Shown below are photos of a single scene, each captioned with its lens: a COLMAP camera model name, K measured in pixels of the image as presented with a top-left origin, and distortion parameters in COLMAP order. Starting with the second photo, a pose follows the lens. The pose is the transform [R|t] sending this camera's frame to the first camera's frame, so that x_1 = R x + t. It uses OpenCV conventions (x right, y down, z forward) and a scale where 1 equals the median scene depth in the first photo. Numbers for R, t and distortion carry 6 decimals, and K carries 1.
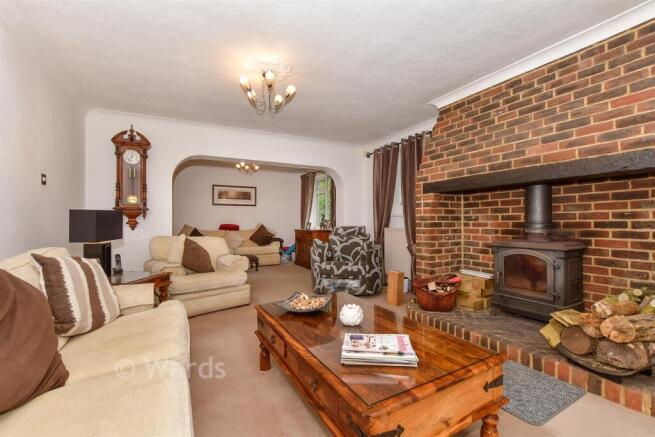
lens RADIAL K [[283.2, 0, 328.1], [0, 283.2, 218.7], [0, 0, 1]] dist [-0.000170, -0.000061]
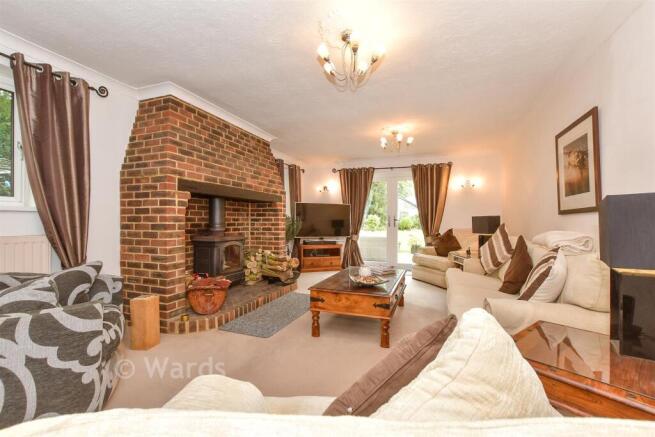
lens RADIAL K [[283.2, 0, 327.7], [0, 283.2, 221.4], [0, 0, 1]] dist [-0.000170, -0.000061]
pose [[-0.636035, 0.003879, 0.771650, -0.672446], [-0.008127, 0.999898, -0.011725, 0.013294], [-0.771617, -0.013728, -0.635939, 1.329861]]
